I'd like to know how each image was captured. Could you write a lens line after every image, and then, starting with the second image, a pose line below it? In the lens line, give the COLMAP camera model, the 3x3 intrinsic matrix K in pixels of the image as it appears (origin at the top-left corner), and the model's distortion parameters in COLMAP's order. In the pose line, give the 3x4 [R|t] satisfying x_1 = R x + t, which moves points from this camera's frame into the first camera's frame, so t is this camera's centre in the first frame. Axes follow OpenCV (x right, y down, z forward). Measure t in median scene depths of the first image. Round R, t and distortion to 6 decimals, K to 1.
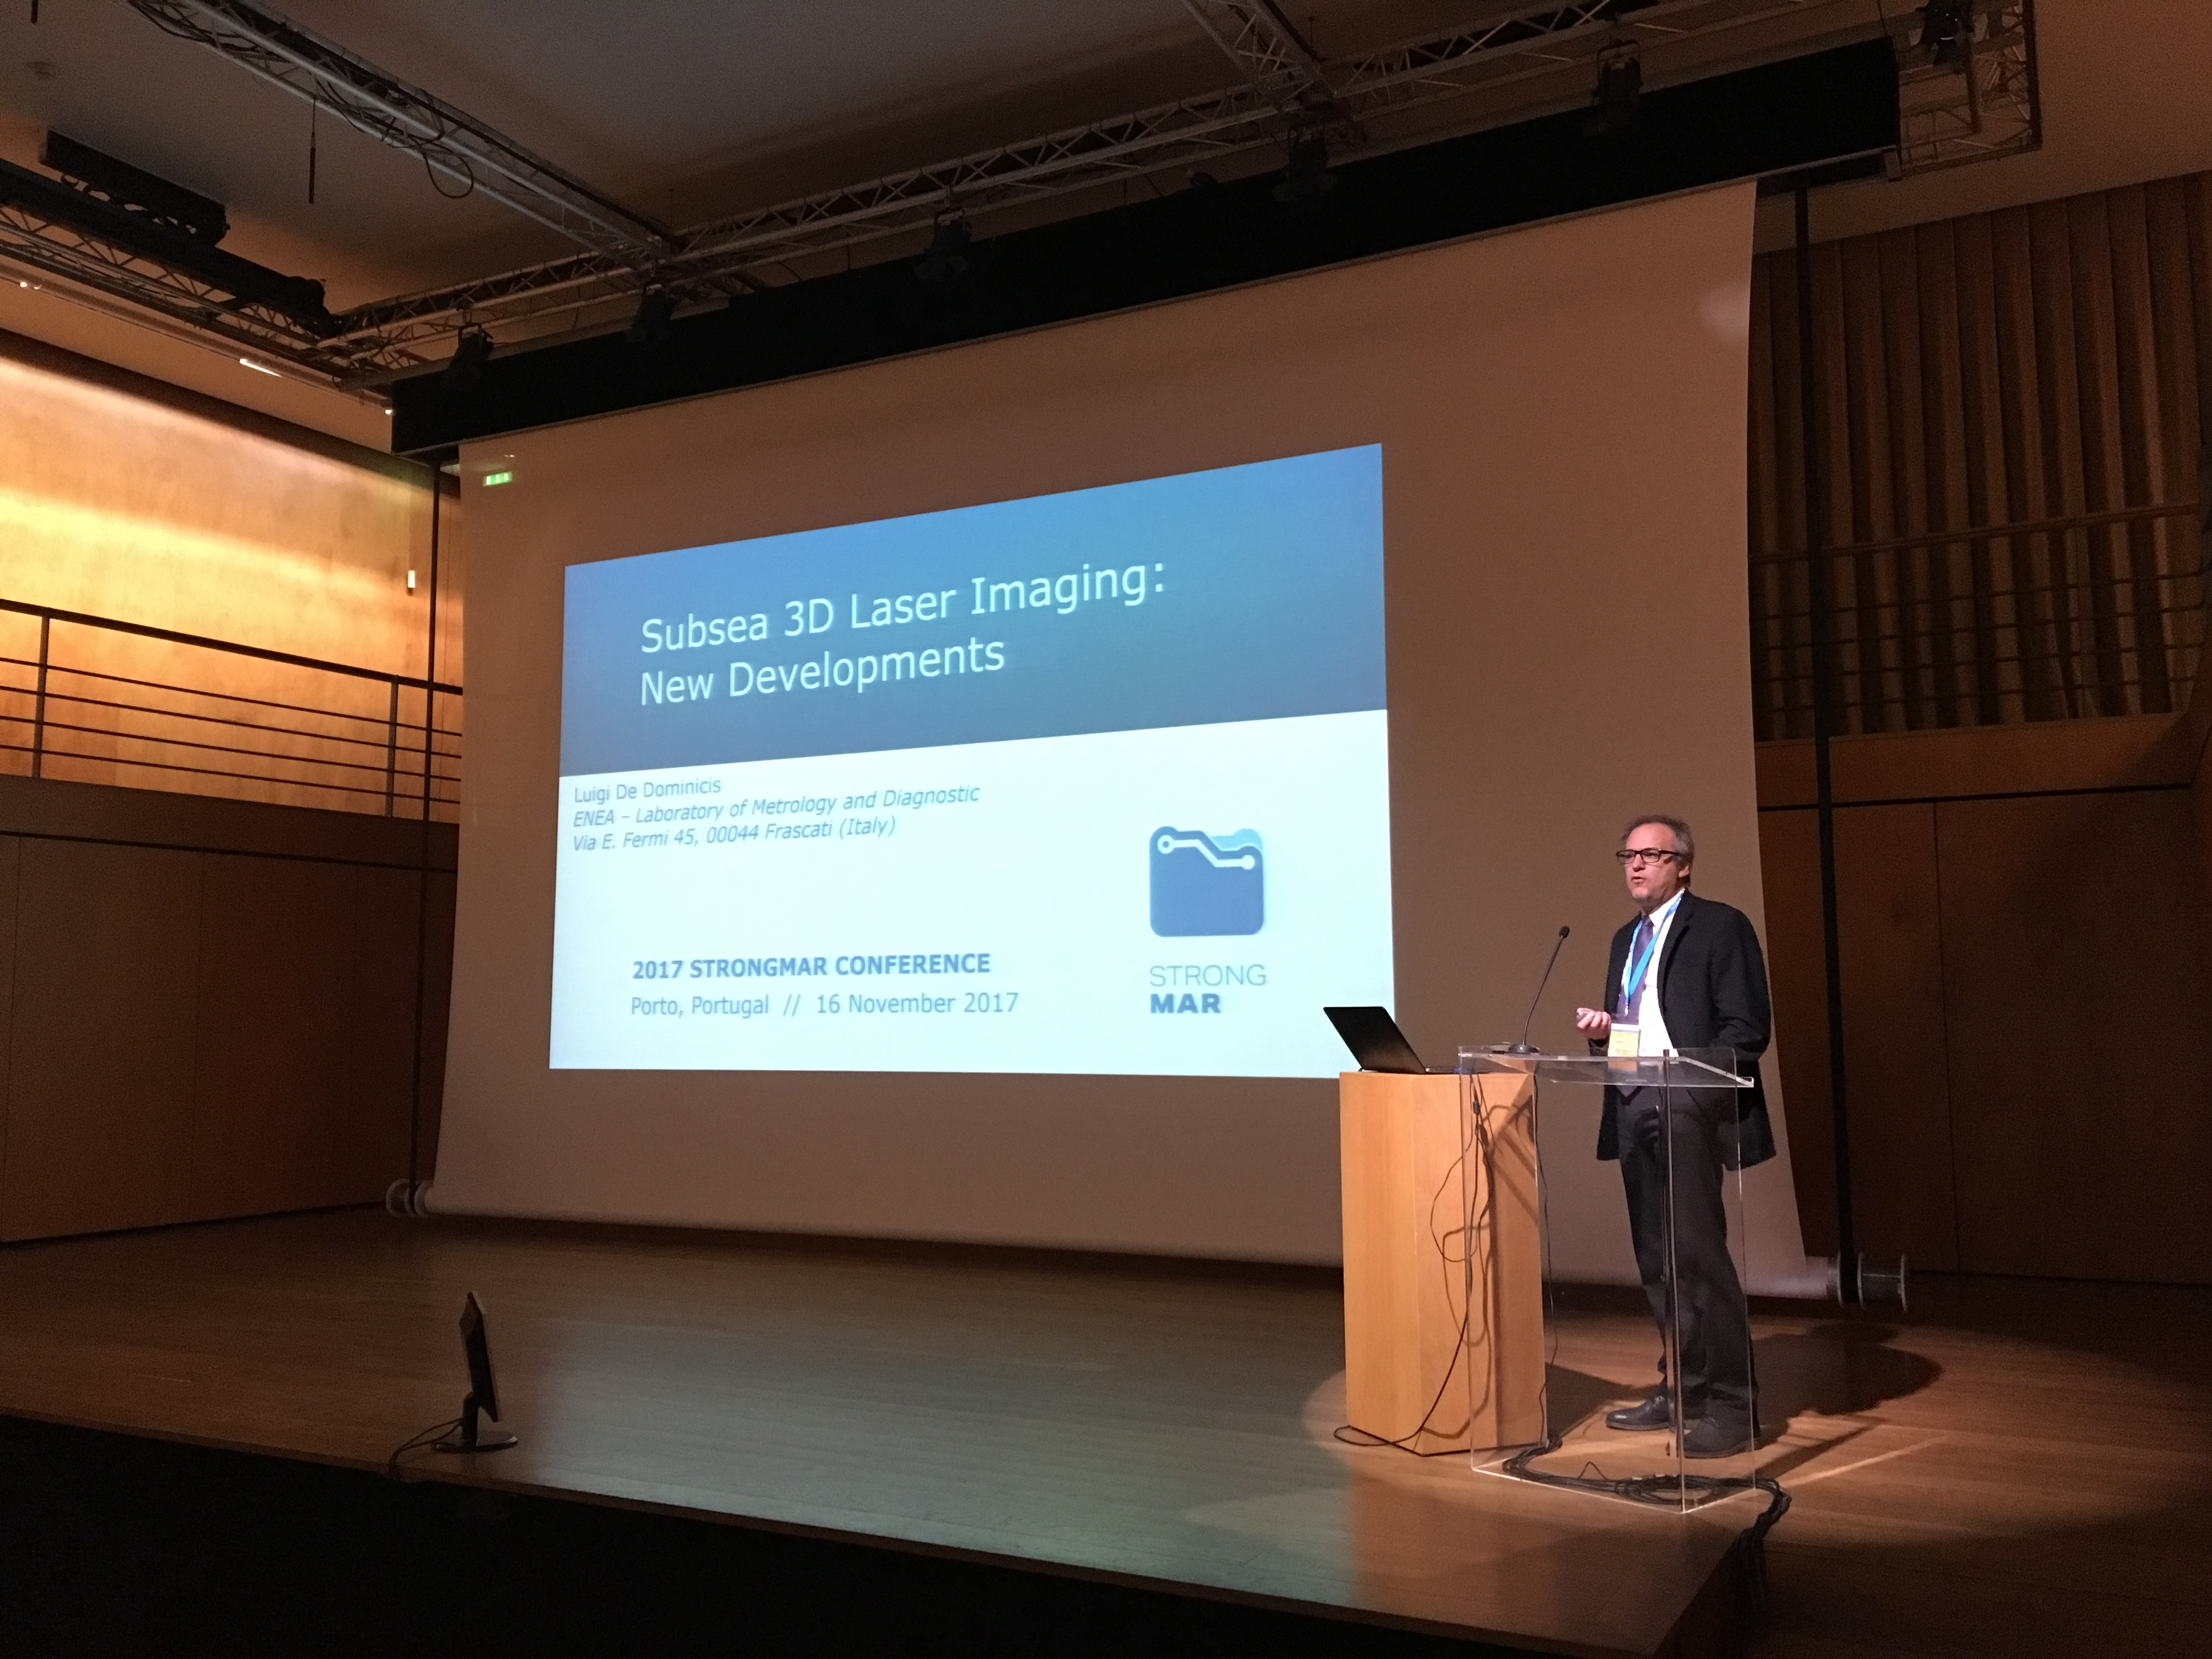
lens RADIAL K [[1871.4, 0, 1109.4], [0, 1871.4, 829.9], [0, 0, 1]] dist [0.039432, -0.066458]
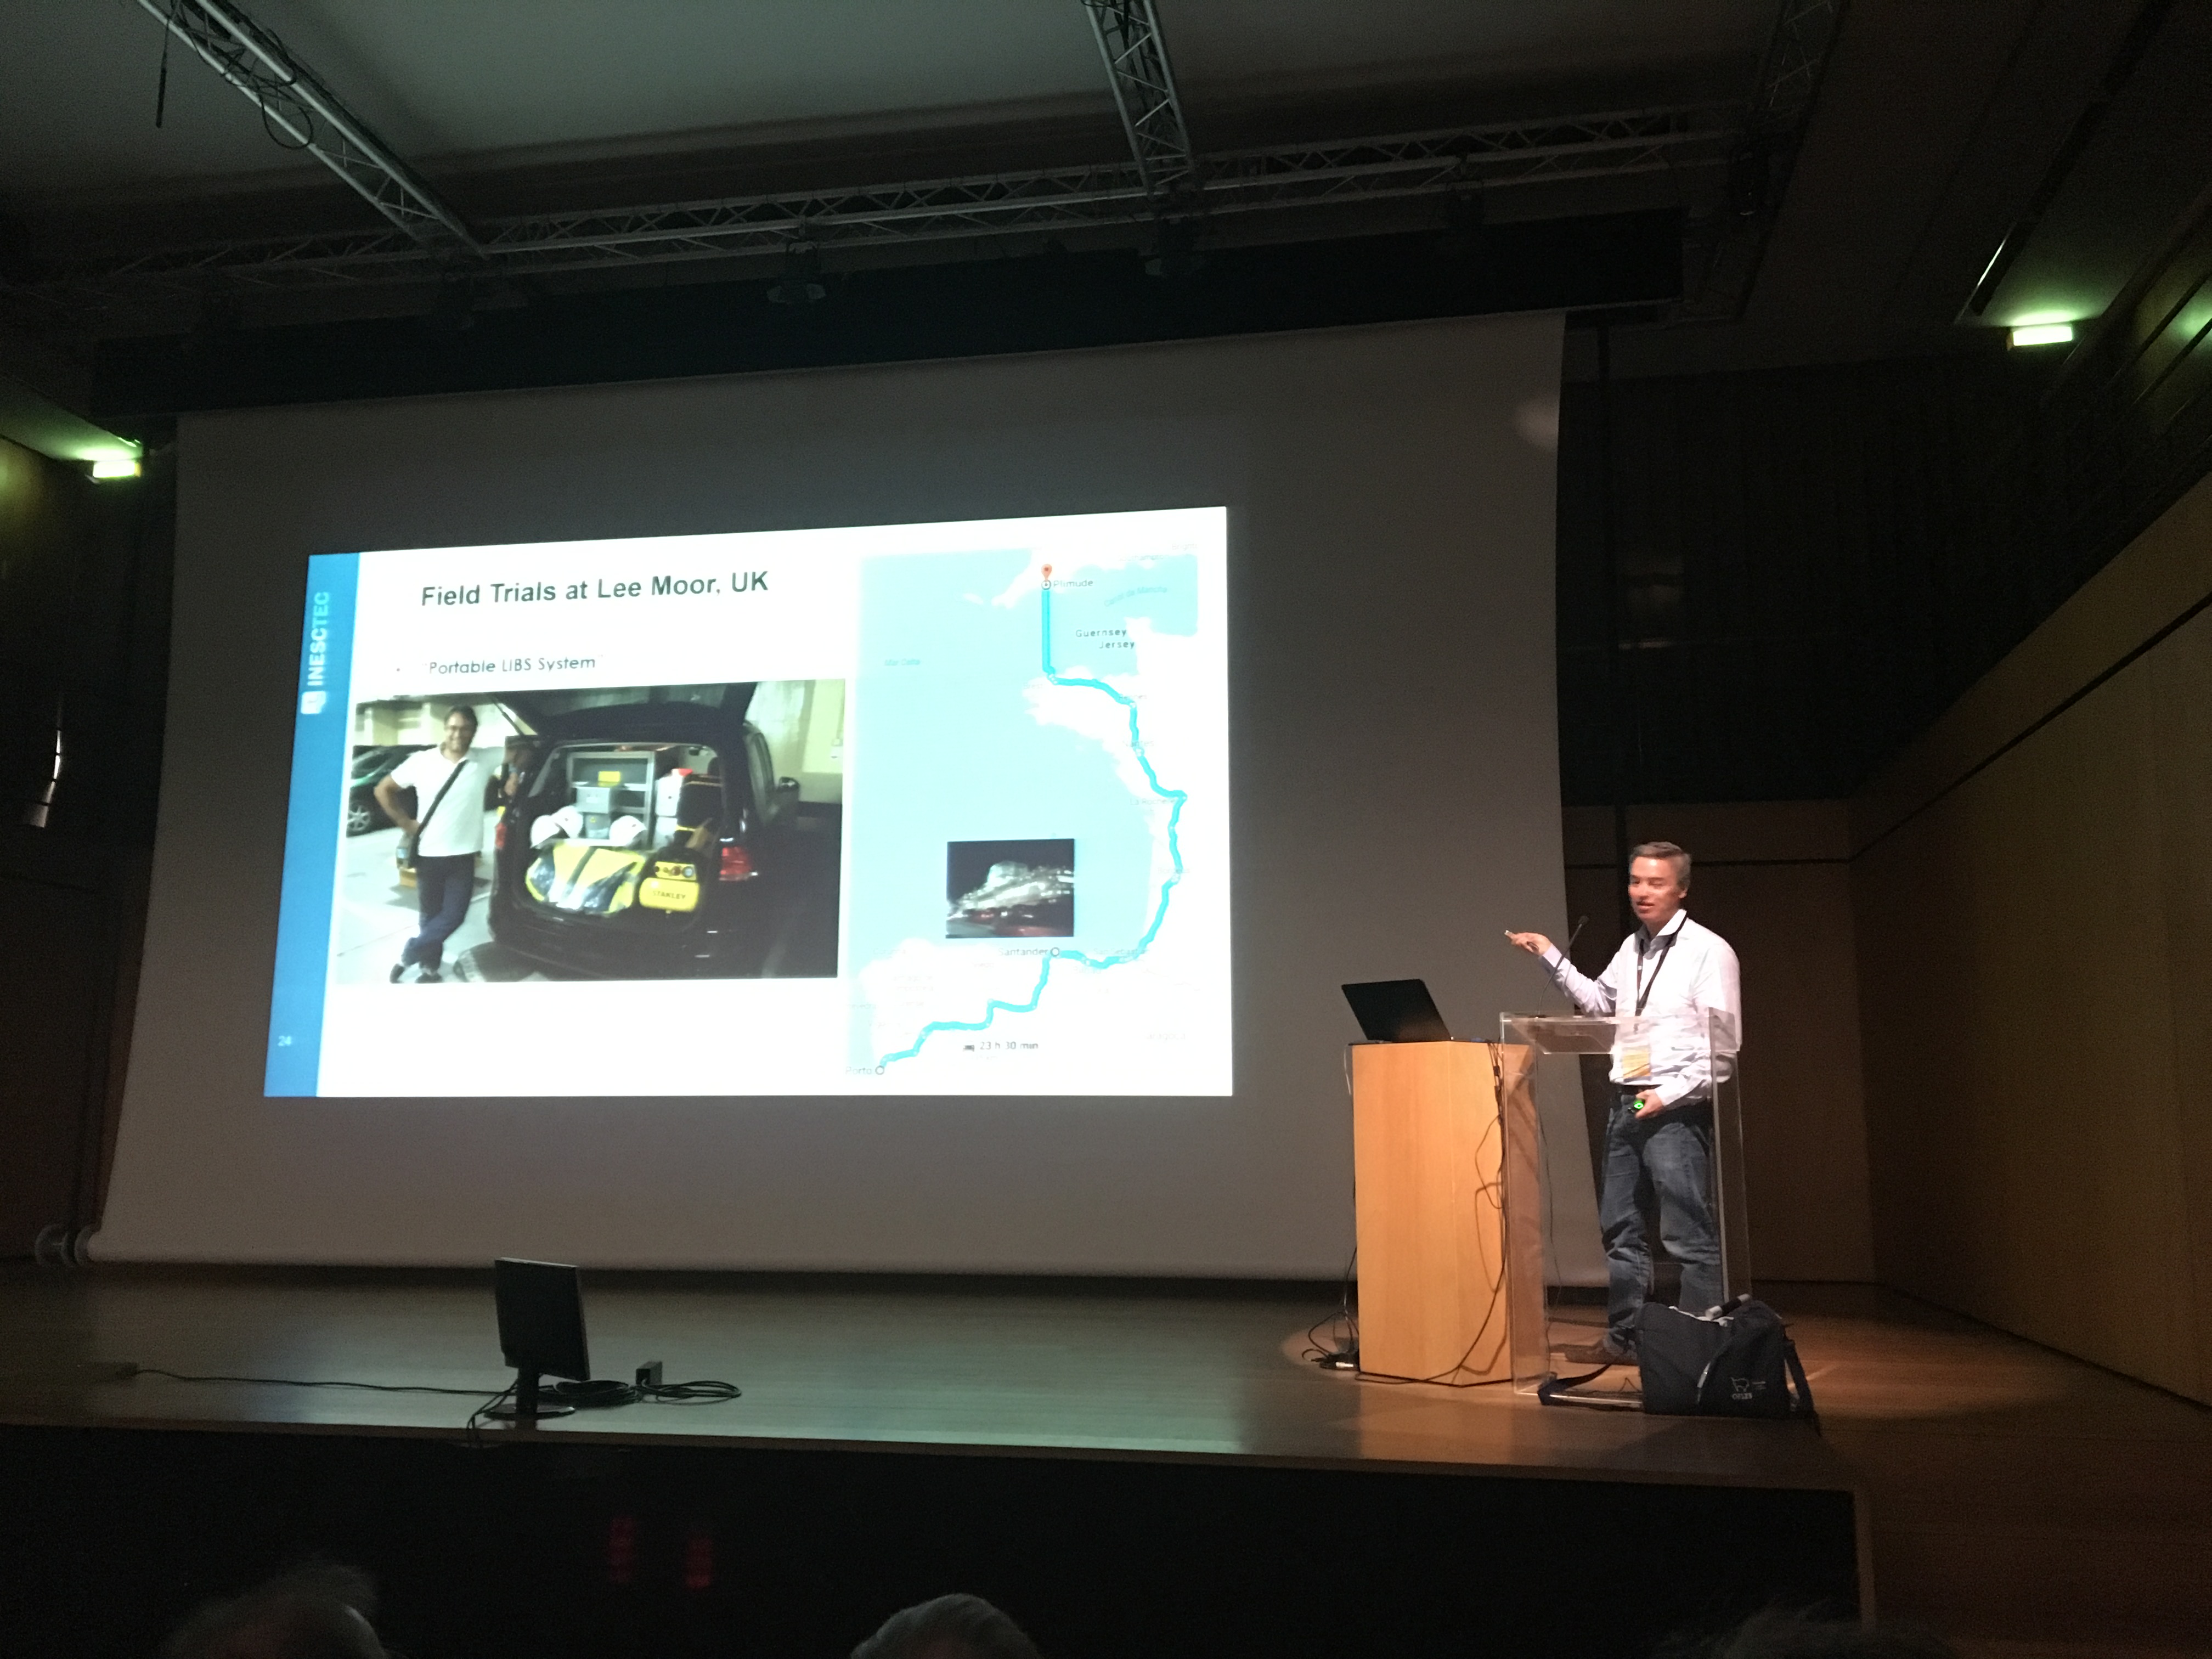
lens RADIAL K [[1871.4, 0, 1118.1], [0, 1871.4, 825.6], [0, 0, 1]] dist [0.039432, -0.066458]
pose [[0.953399, 0.056378, 0.296398, -0.205631], [-0.037037, 0.996826, -0.070472, 0.051077], [-0.299431, 0.056210, 0.952461, -0.001158]]
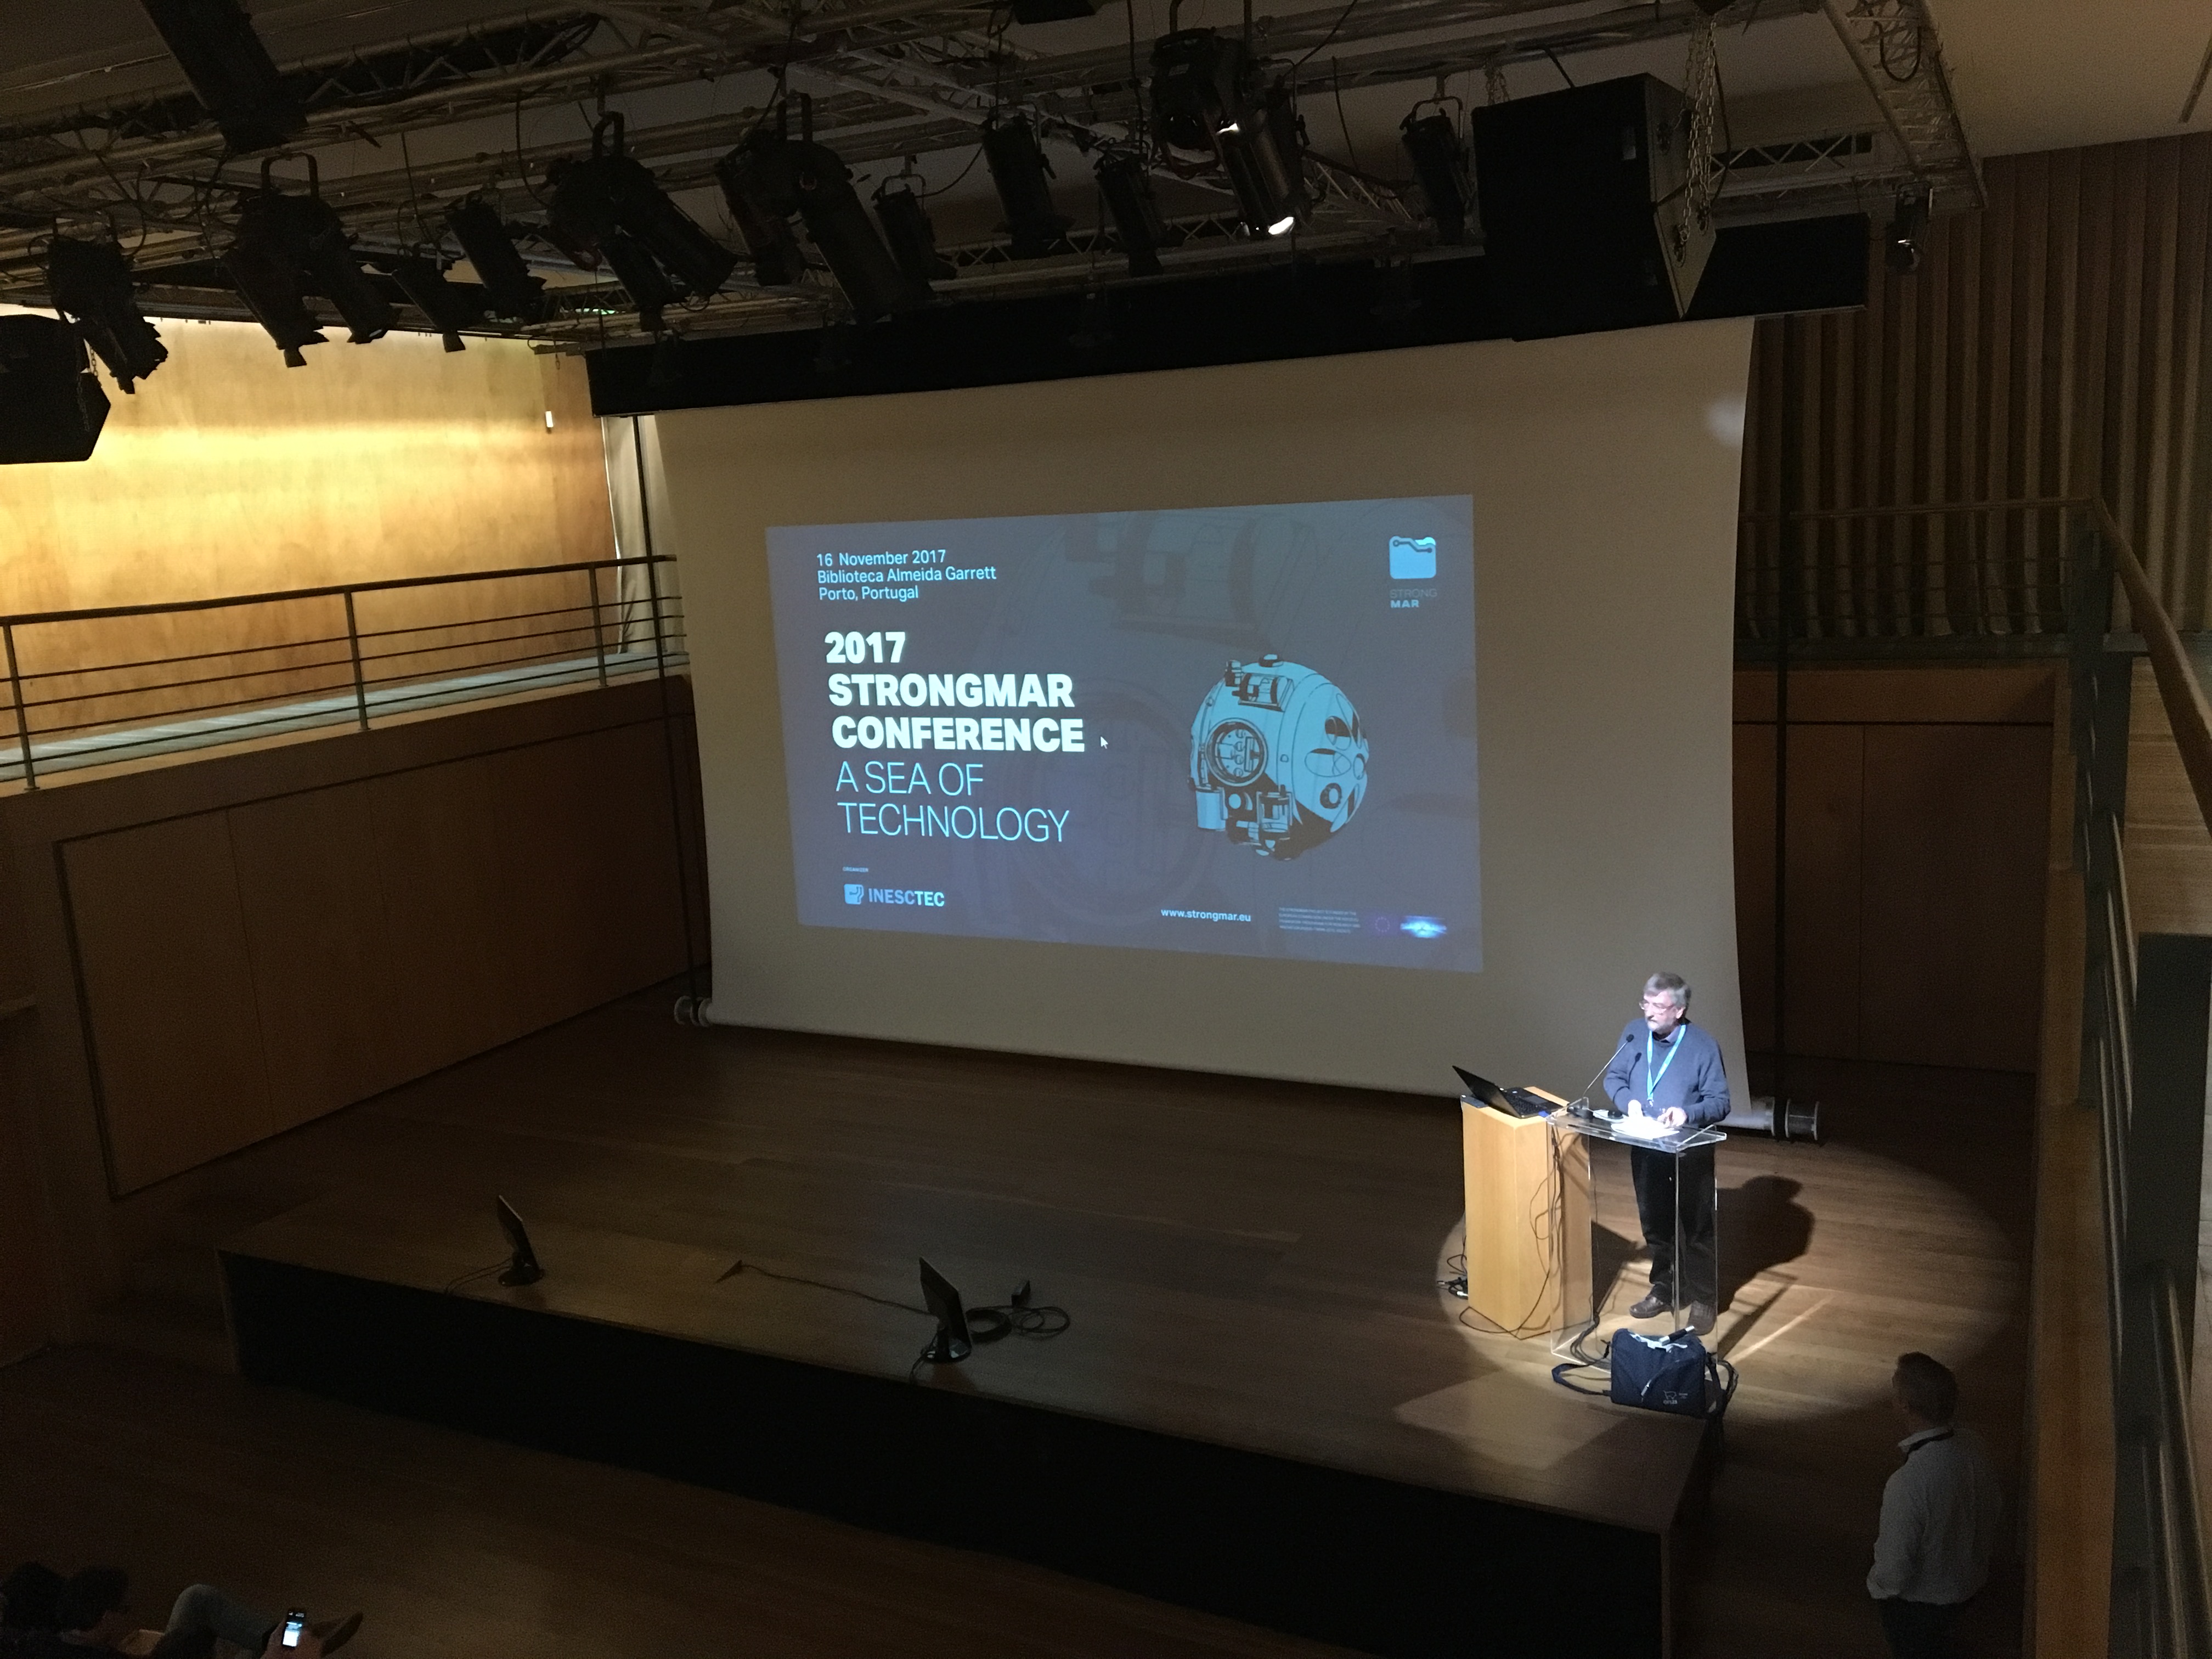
lens RADIAL K [[1871.4, 0, 1091.2], [0, 1871.4, 836.7], [0, 0, 1]] dist [0.039432, -0.066458]
pose [[0.998304, -0.057617, 0.008360, -0.115972], [0.052649, 0.954712, 0.292836, -0.342574], [-0.024854, -0.291899, 0.956126, -0.265181]]
